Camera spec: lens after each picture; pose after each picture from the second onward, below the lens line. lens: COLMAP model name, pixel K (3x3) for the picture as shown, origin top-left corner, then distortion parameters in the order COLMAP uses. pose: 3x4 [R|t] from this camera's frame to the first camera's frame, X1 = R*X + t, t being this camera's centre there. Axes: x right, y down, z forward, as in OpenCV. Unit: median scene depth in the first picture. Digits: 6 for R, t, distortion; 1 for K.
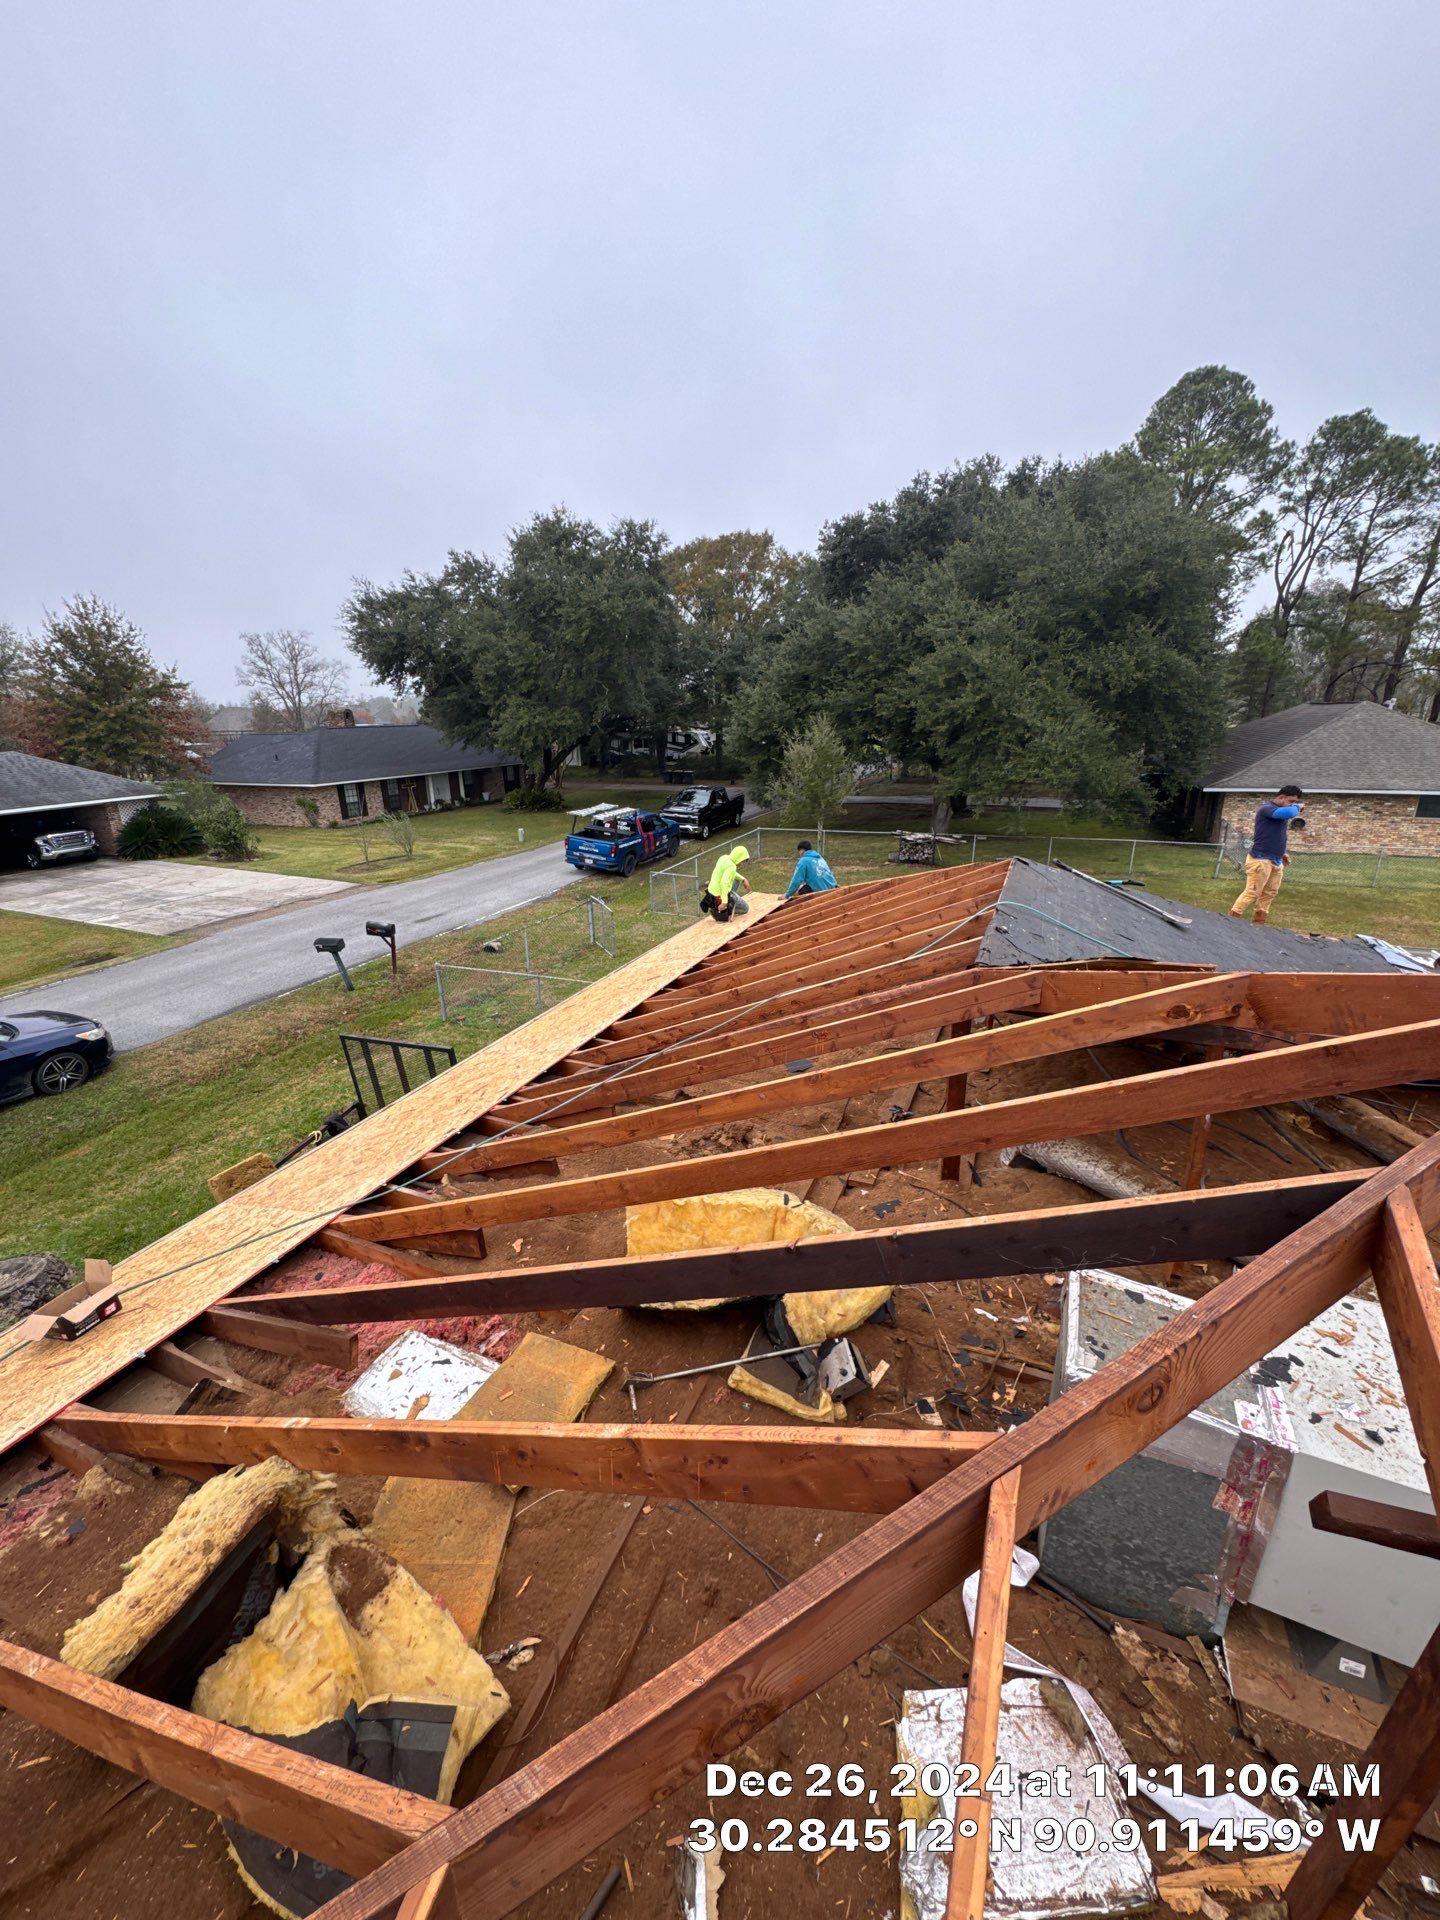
lens RADIAL K [[770.4, 0, 720.0], [0, 770.4, 960.0], [0, 0, 1]] dist [0.003680, -0.005430]
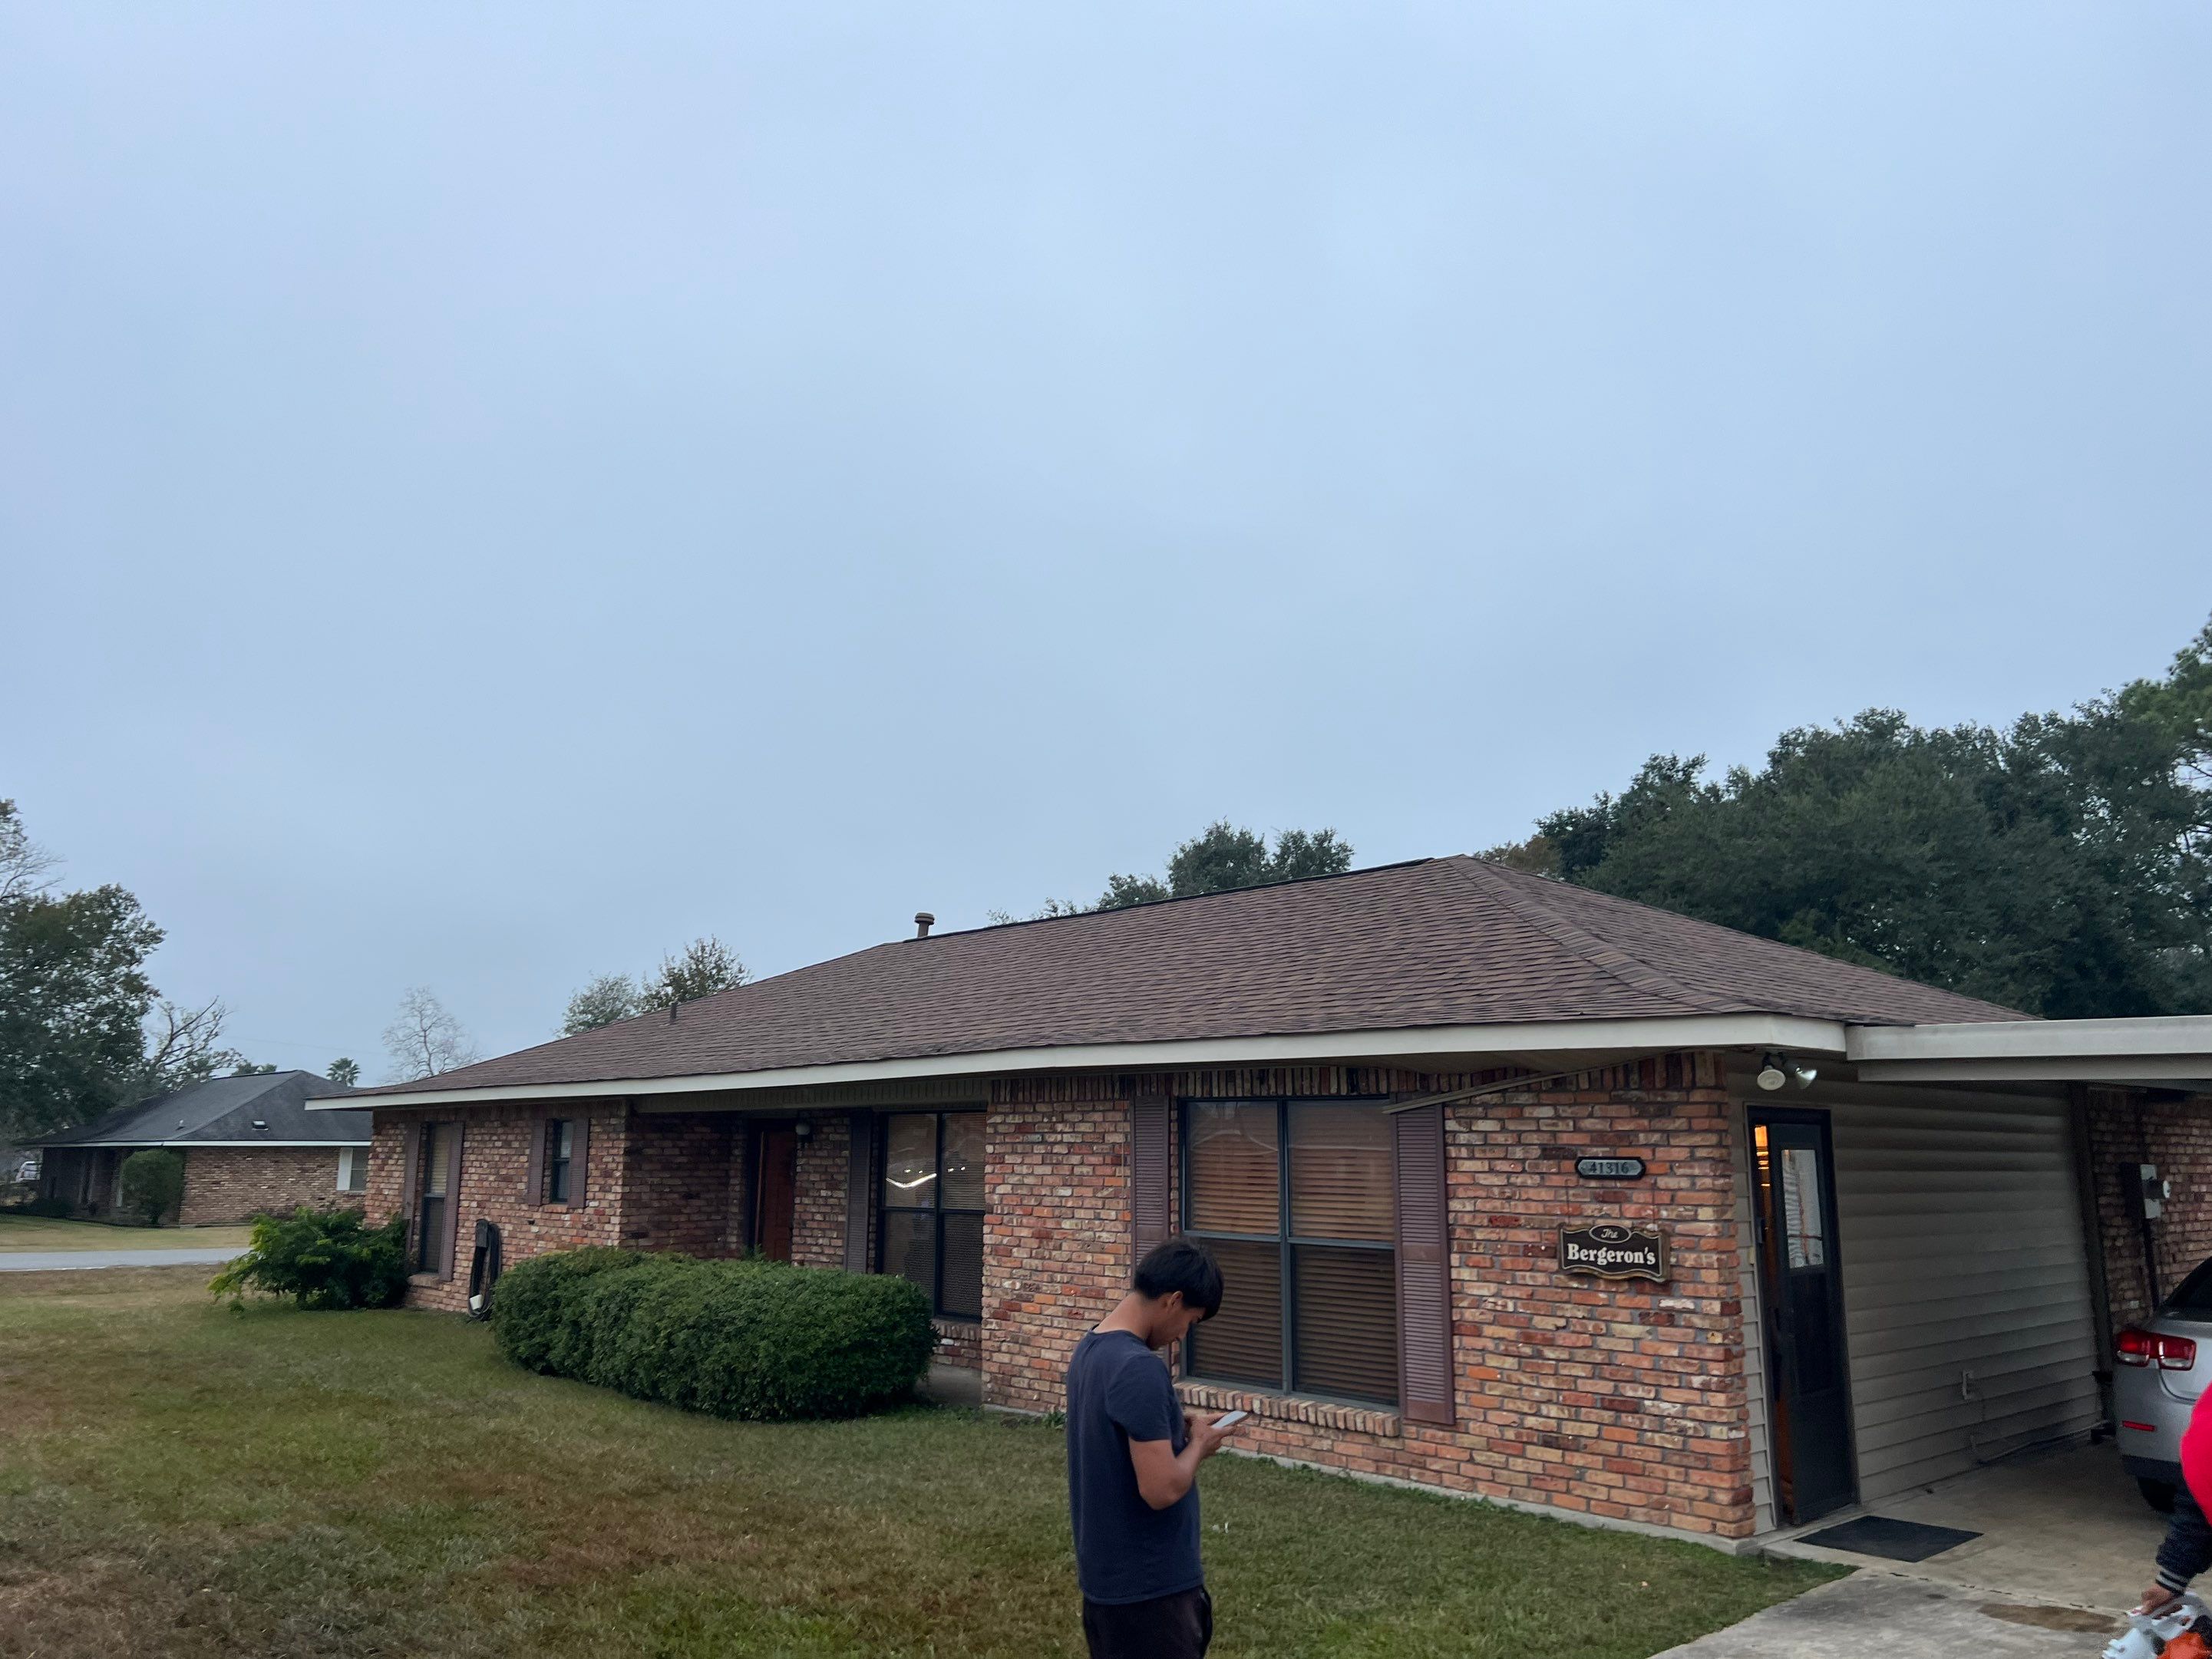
lens RADIAL K [[1719.8, 0, 1094.7], [0, 1719.8, 839.8], [0, 0, 1]] dist [0.051881, -0.080423]
pose [[0.904751, -0.061159, -0.421527, 0.397929], [-0.149780, 0.880751, -0.449271, 0.234466], [0.398738, 0.469615, 0.787699, -0.417838]]
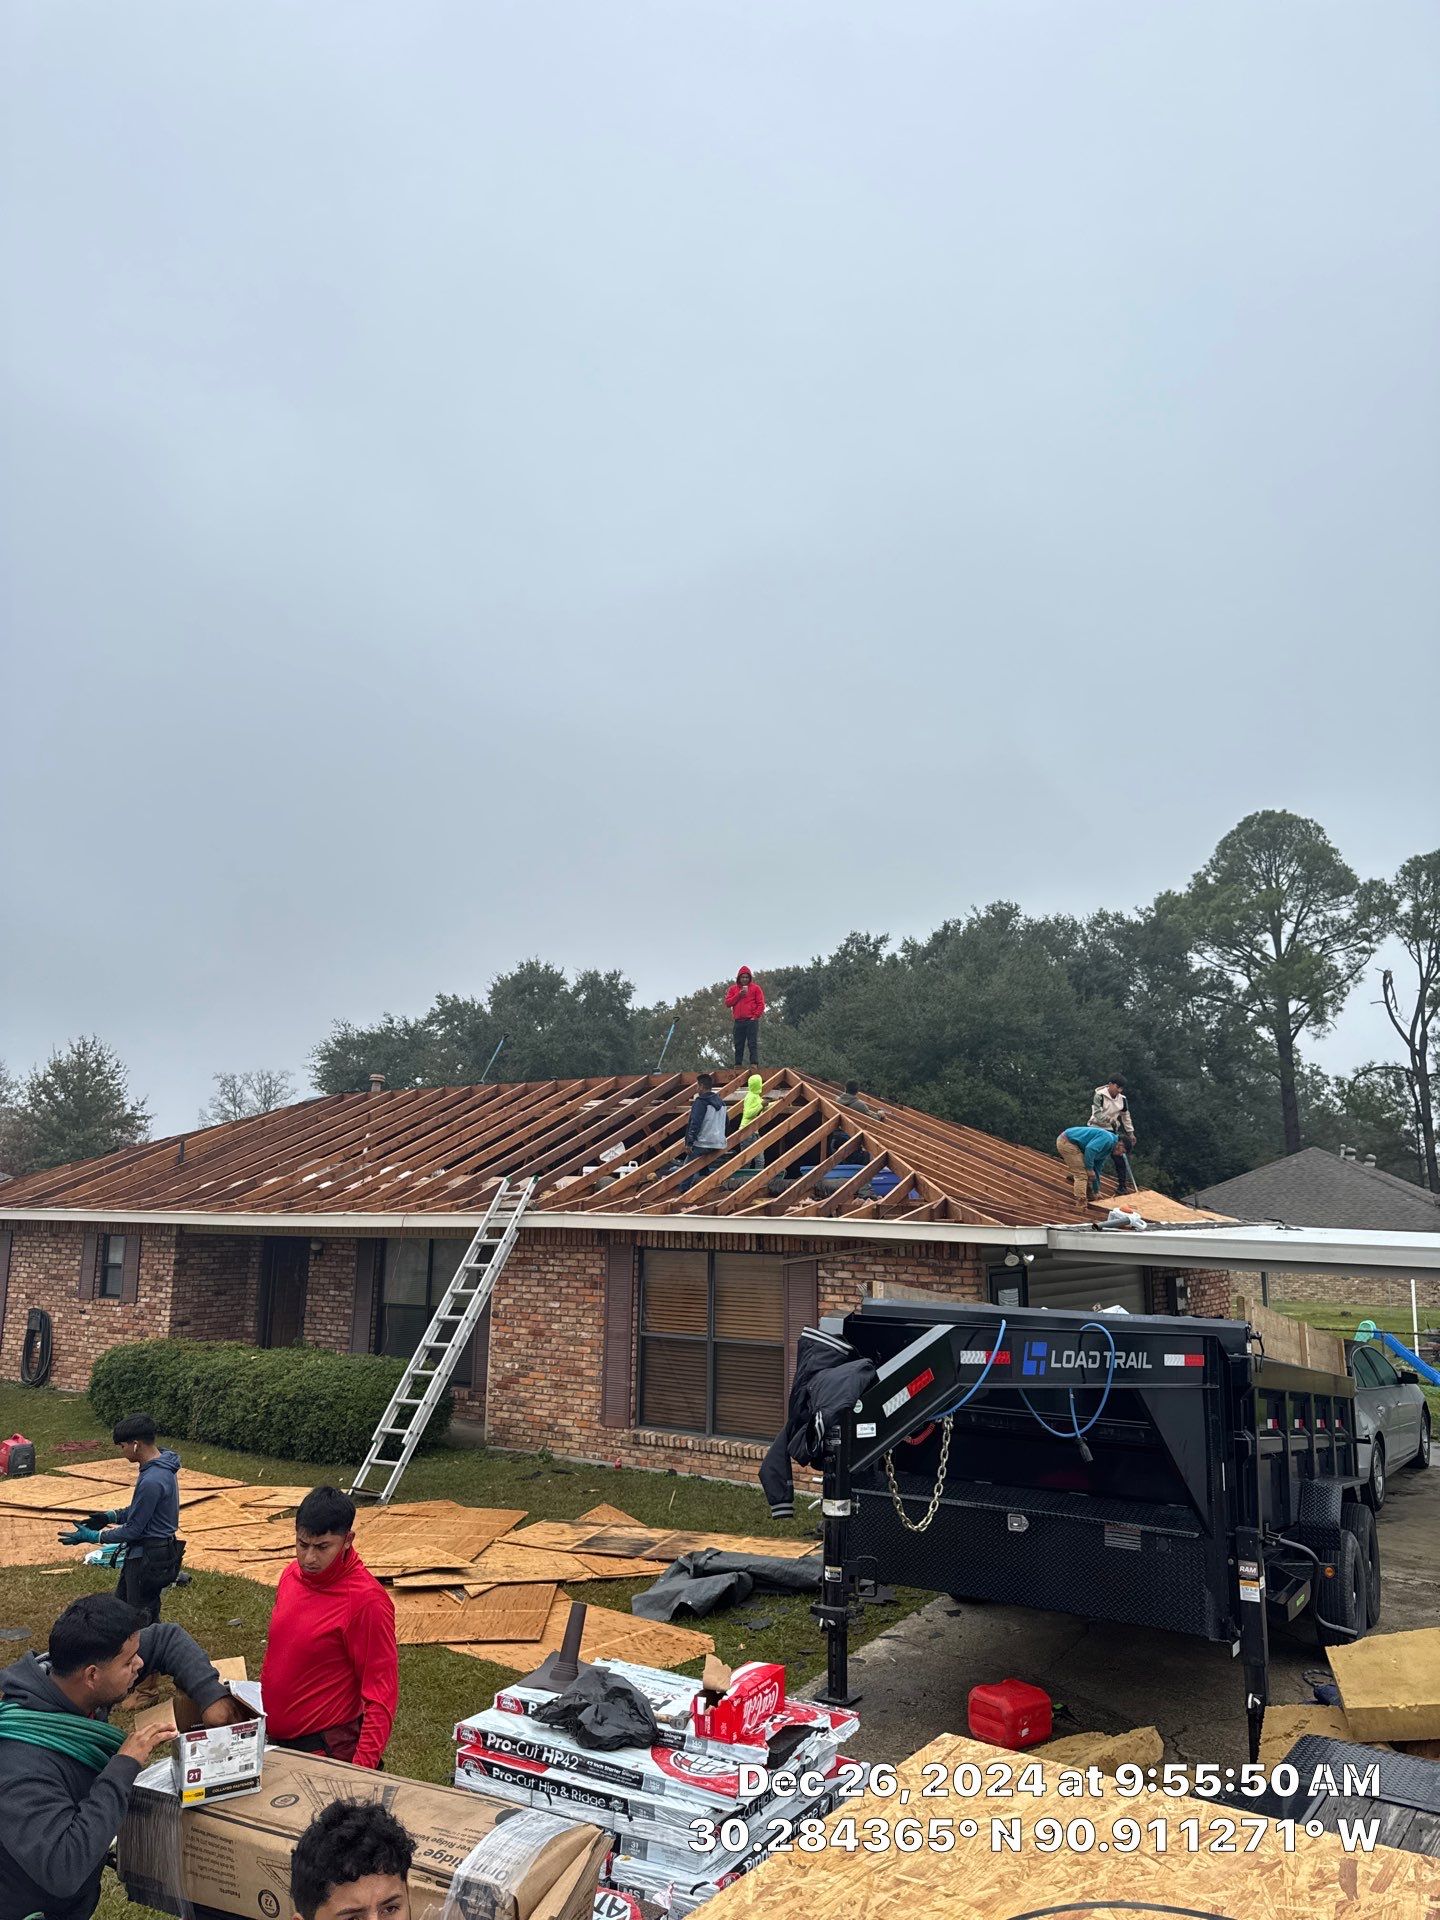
lens RADIAL K [[1420.9, 0, 748.9], [0, 1420.9, 935.5], [0, 0, 1]] dist [0.102103, -0.205349]
pose [[0.985537, -0.007758, -0.169284, 0.370697], [-0.074970, 0.875915, -0.476605, 0.251452], [0.151976, 0.482403, 0.862665, -0.571583]]
